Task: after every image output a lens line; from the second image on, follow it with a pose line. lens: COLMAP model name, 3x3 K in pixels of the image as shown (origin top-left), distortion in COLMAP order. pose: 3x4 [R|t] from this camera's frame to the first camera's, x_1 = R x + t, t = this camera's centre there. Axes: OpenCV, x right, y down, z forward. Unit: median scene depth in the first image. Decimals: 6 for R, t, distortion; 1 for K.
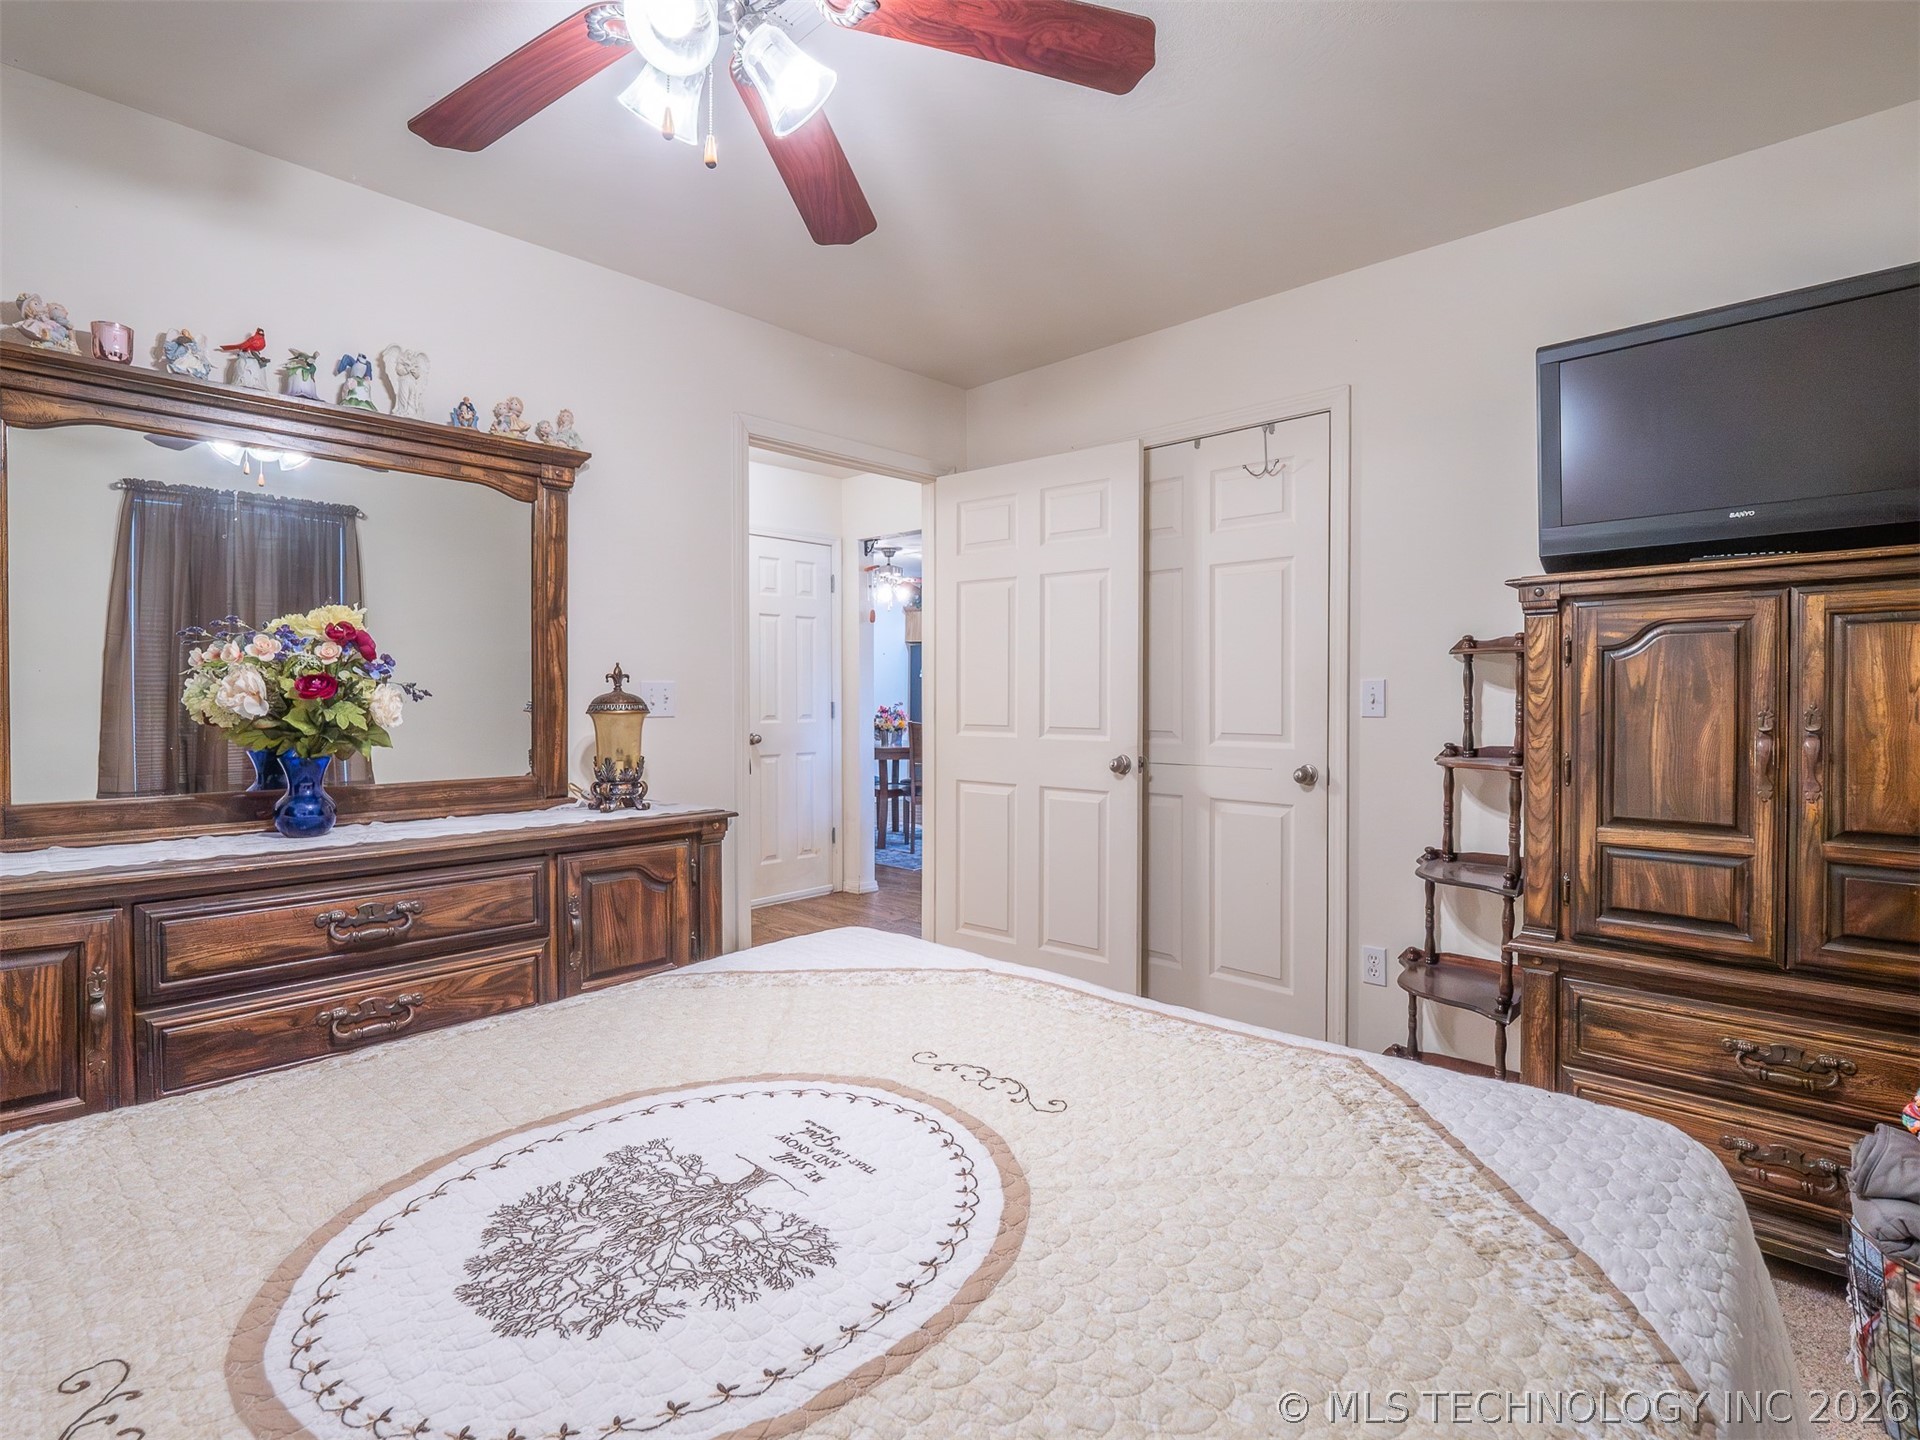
lens RADIAL K [[950.0, 0, 975.9], [0, 950.0, 717.8], [0, 0, 1]] dist [-0.009947, -0.002693]
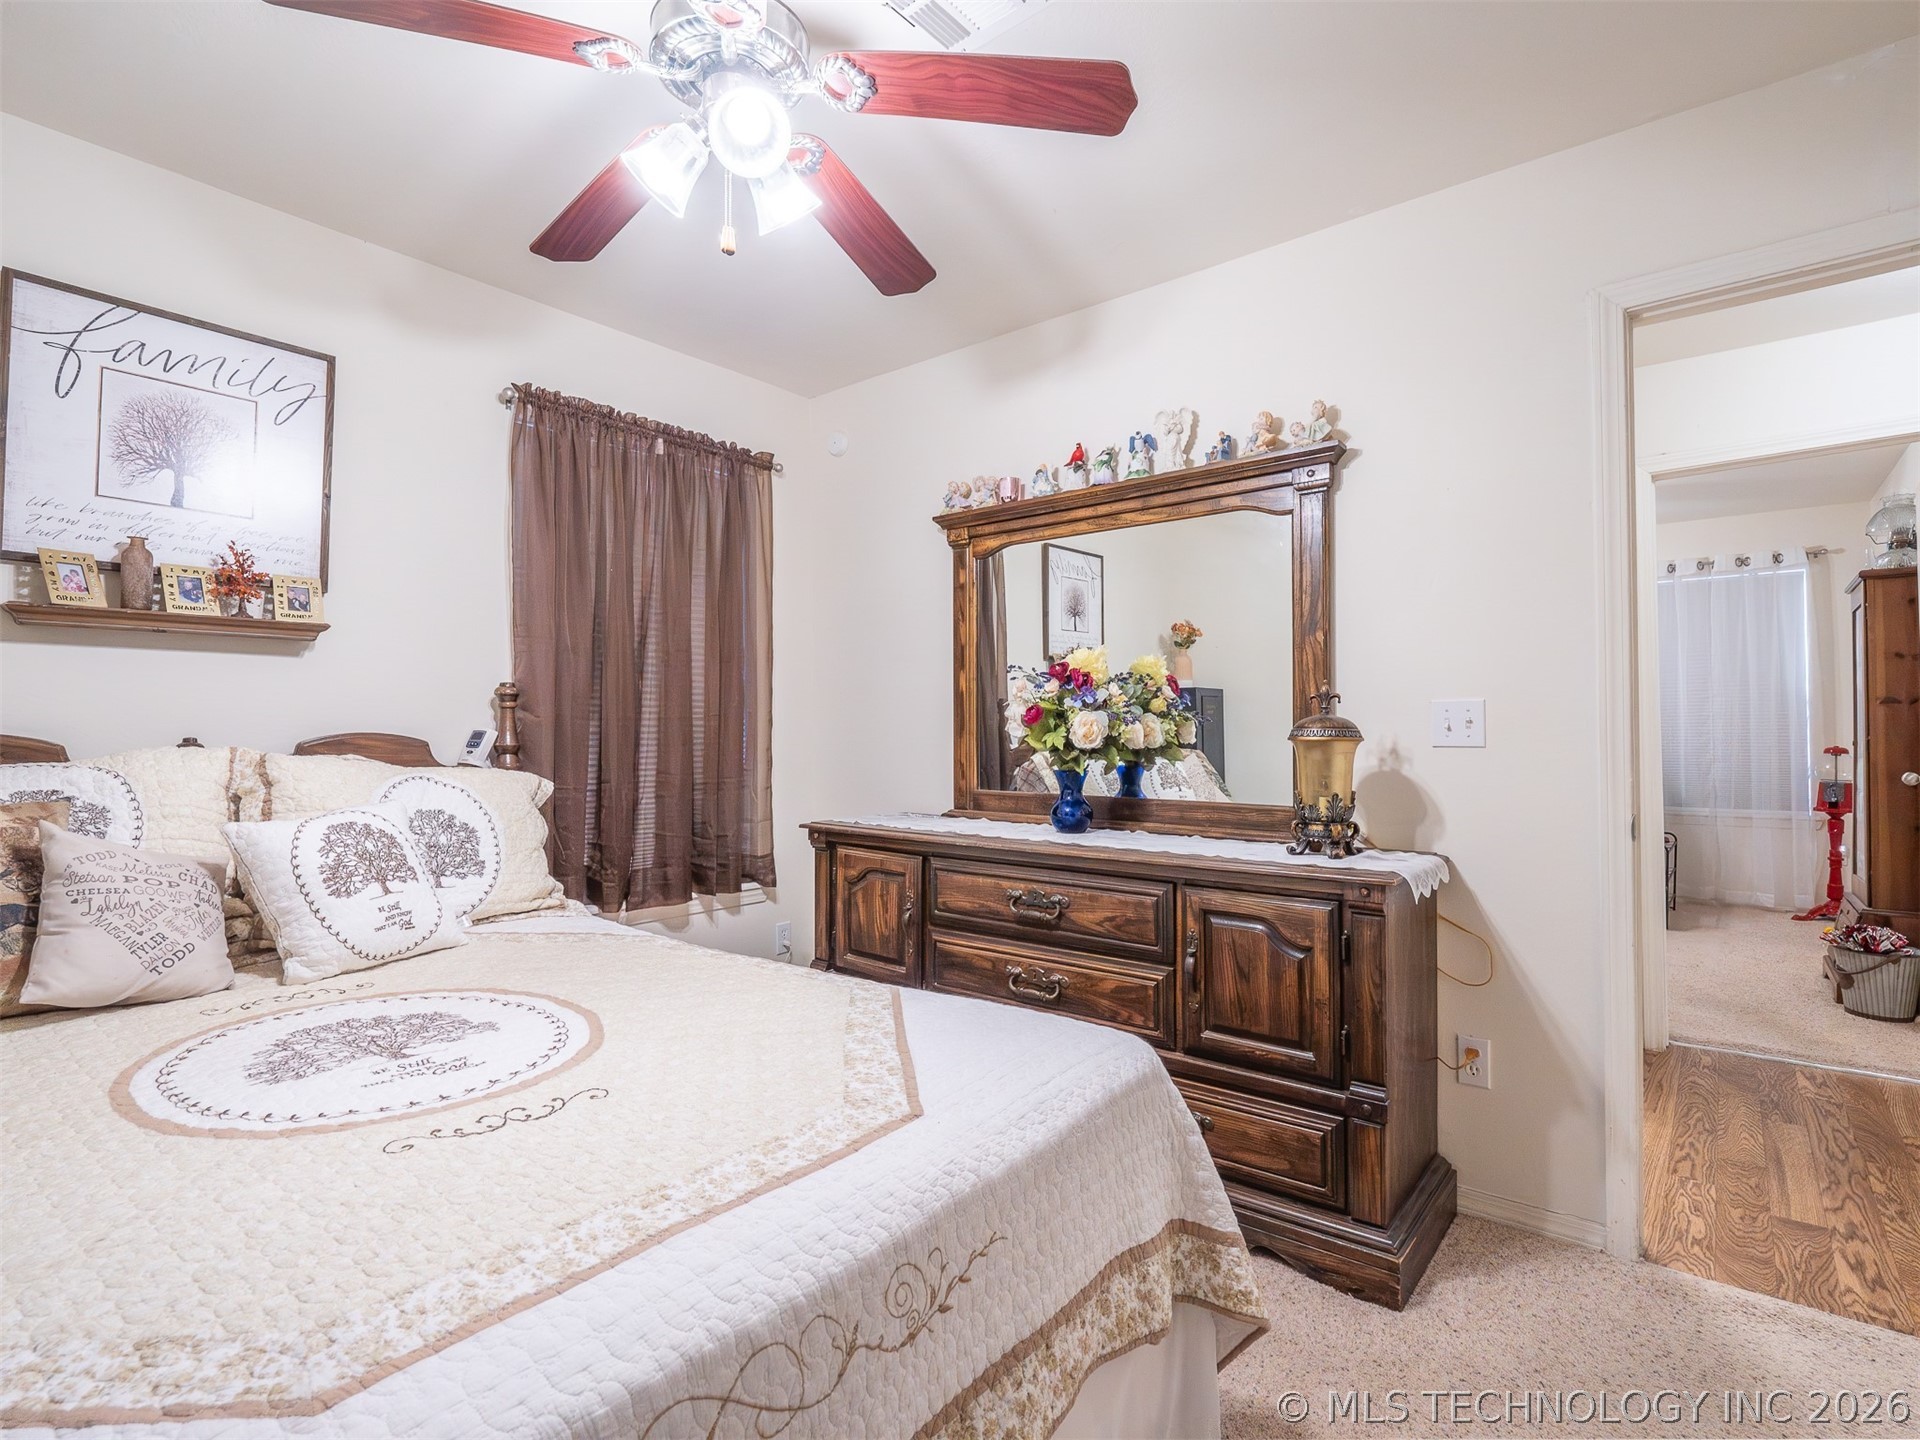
lens RADIAL K [[950.0, 0, 965.2], [0, 950.0, 709.7], [0, 0, 1]] dist [-0.009947, -0.002693]
pose [[0.053233, -0.019769, -0.998386, 0.656745], [-0.016715, 0.999646, -0.020685, -0.012860], [0.998442, 0.017789, 0.052884, 0.927117]]
